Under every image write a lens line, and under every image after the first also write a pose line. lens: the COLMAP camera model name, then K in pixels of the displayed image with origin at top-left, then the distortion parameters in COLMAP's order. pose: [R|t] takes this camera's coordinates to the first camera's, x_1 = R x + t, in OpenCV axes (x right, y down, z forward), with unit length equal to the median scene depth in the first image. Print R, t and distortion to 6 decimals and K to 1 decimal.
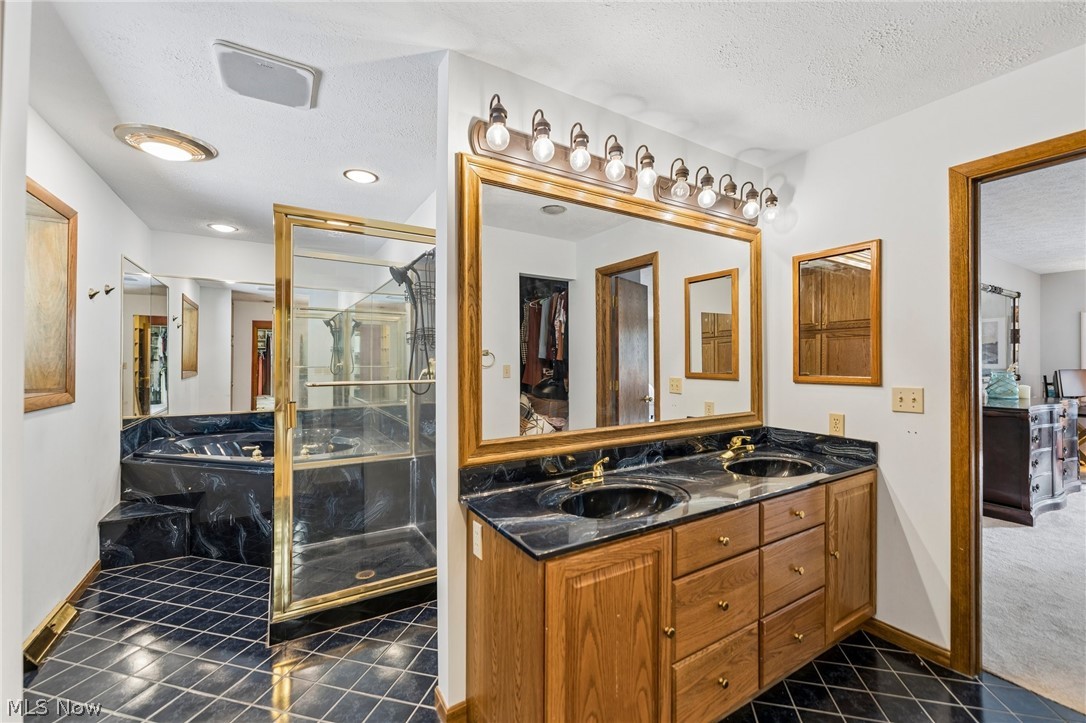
lens RADIAL K [[432.2, 0, 540.0], [0, 432.2, 355.7], [0, 0, 1]] dist [-0.002358, -0.000065]
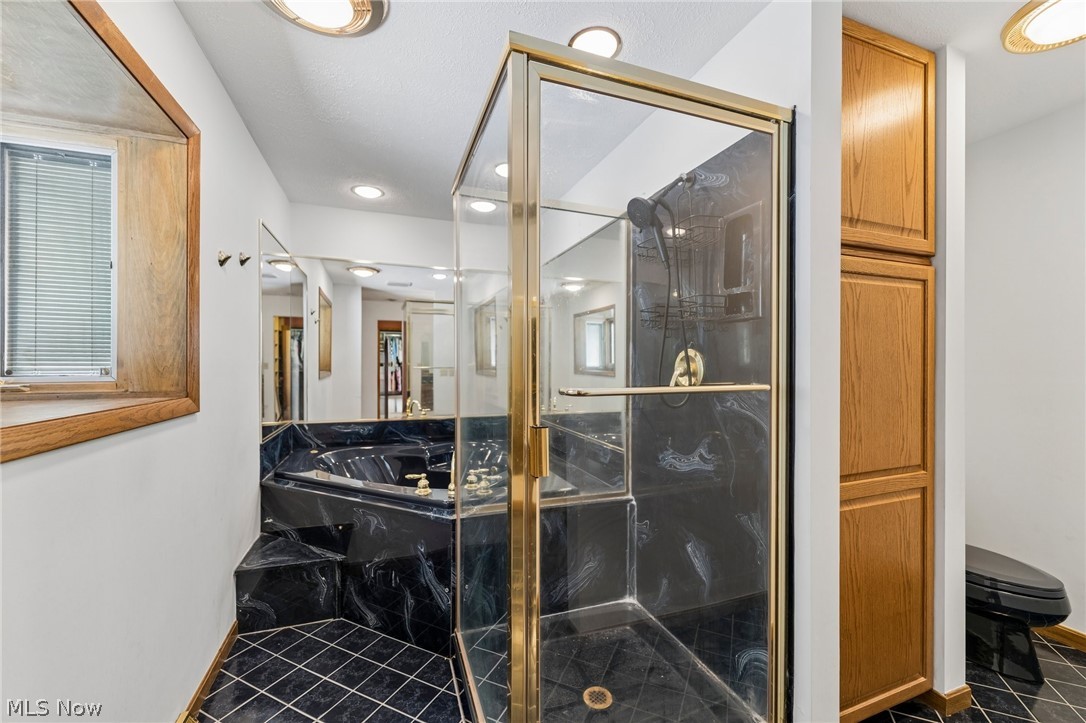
lens RADIAL K [[432.2, 0, 543.9], [0, 432.2, 365.6], [0, 0, 1]] dist [-0.002358, -0.000065]
pose [[0.980510, 0.003169, -0.196445, -0.322389], [-0.000388, 0.999899, 0.014194, 0.019944], [0.196471, -0.013841, 0.980412, 0.344005]]
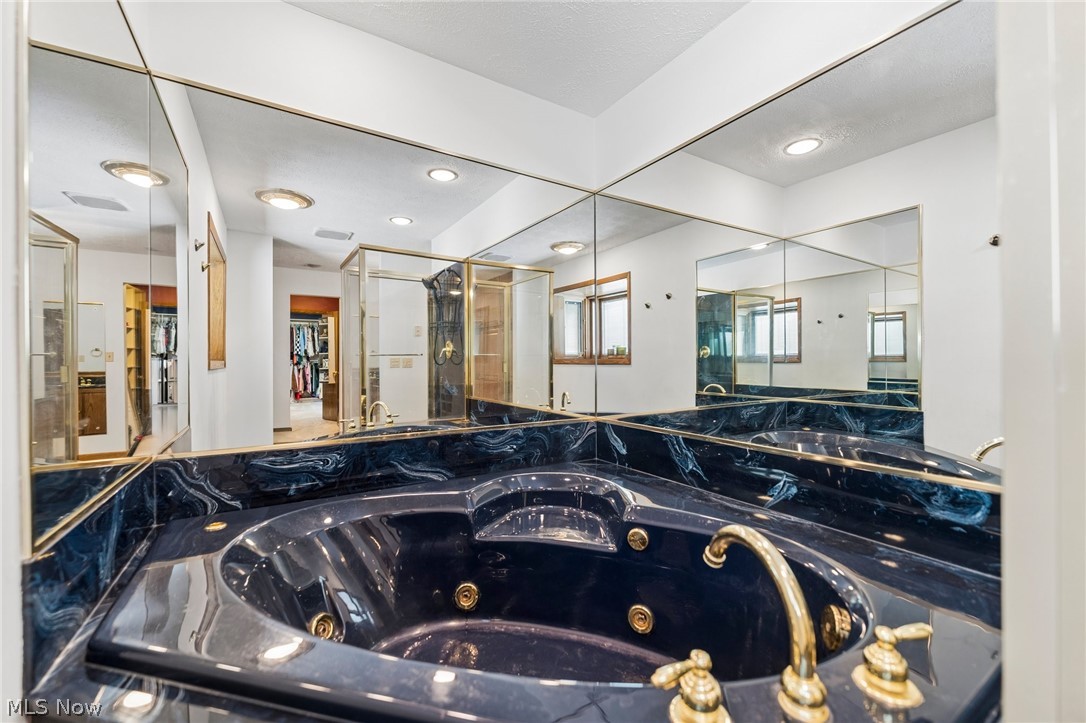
lens RADIAL K [[432.2, 0, 545.3], [0, 432.2, 360.1], [0, 0, 1]] dist [-0.002358, -0.000065]
pose [[0.999944, -0.008242, 0.006676, -0.741628], [0.008190, 0.999936, 0.007836, 0.073678], [-0.006740, -0.007781, 0.999947, 0.820618]]
